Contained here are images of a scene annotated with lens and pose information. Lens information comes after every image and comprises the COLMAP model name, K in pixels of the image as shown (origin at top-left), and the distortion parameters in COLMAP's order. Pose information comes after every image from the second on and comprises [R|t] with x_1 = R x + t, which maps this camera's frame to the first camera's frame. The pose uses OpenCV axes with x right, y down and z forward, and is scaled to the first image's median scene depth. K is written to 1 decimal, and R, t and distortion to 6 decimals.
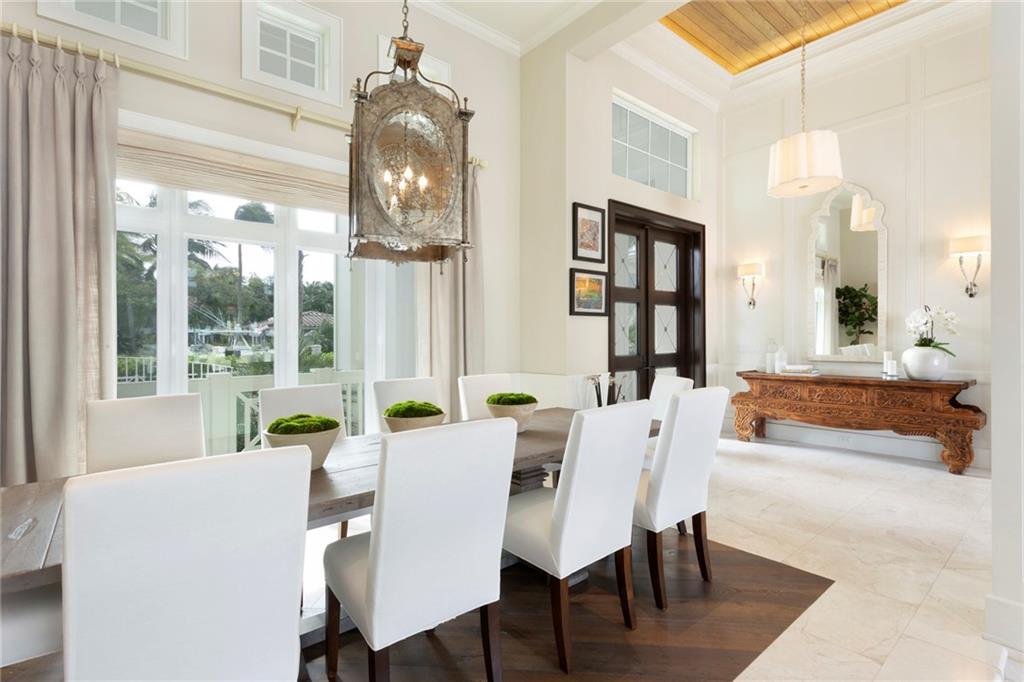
lens RADIAL K [[498.1, 0, 518.4], [0, 498.1, 332.9], [0, 0, 1]] dist [-0.000206, 0.000037]
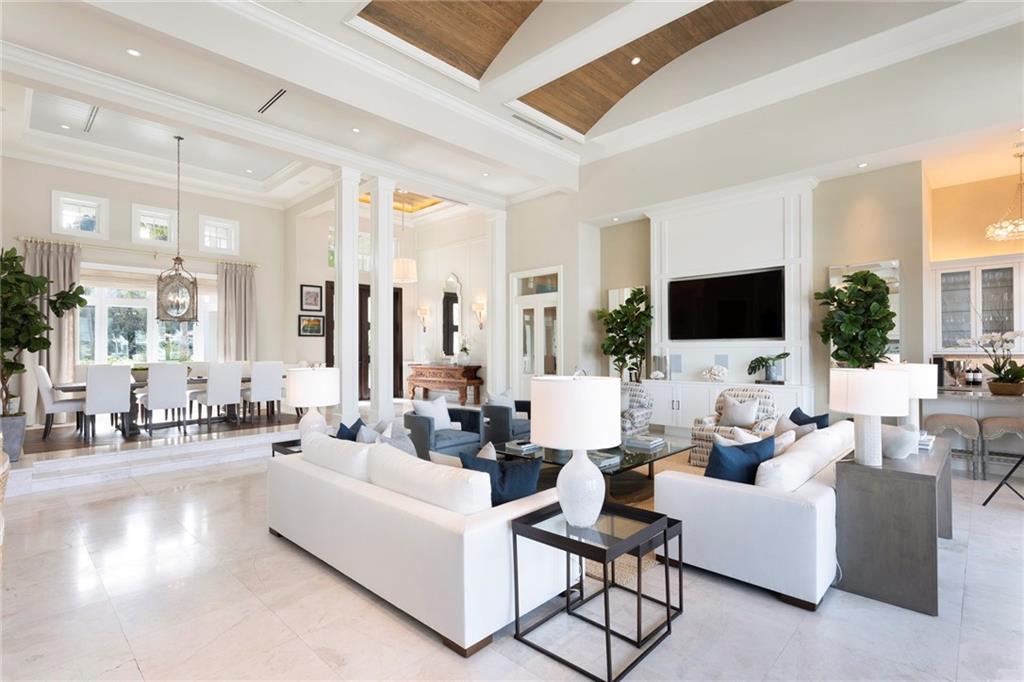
lens RADIAL K [[490.0, 0, 512.0], [0, 490.0, 341.0], [0, 0, 1]] dist [0.000571, 0.000199]
pose [[0.996198, 0.001902, 0.087101, 0.816215], [-0.000735, 0.999910, -0.013427, 0.011164], [-0.087119, 0.013312, 0.996109, -1.161916]]
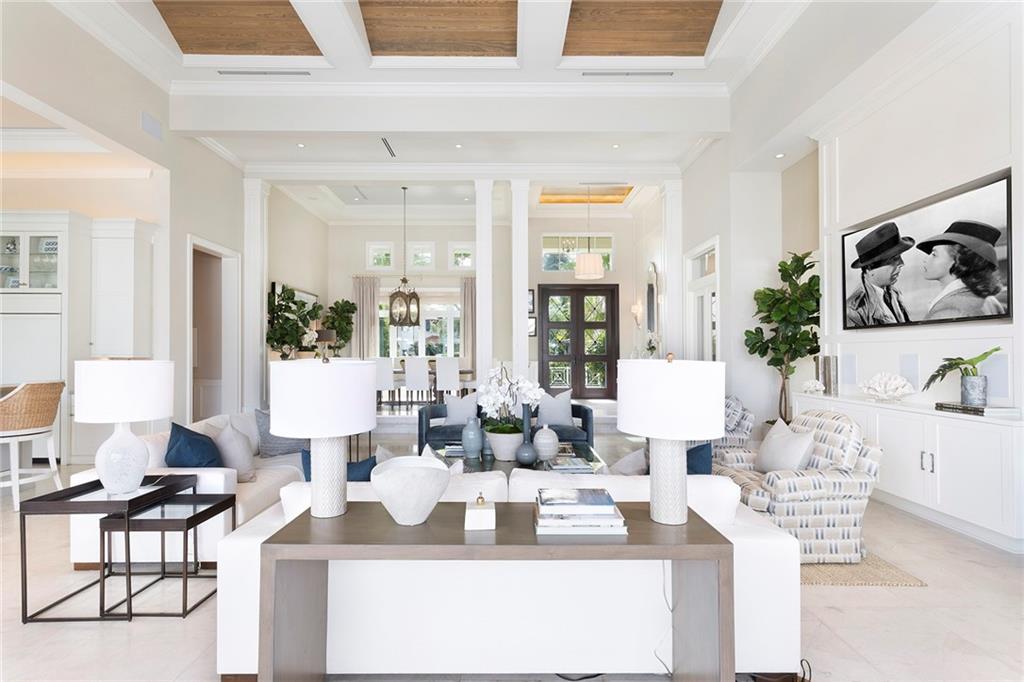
lens RADIAL K [[498.1, 0, 518.4], [0, 498.1, 332.9], [0, 0, 1]] dist [-0.000206, 0.000037]
pose [[0.754465, -0.020868, -0.656009, 1.646224], [-0.003363, 0.999358, -0.035658, 0.030851], [0.656332, 0.029108, 0.753910, -0.769121]]
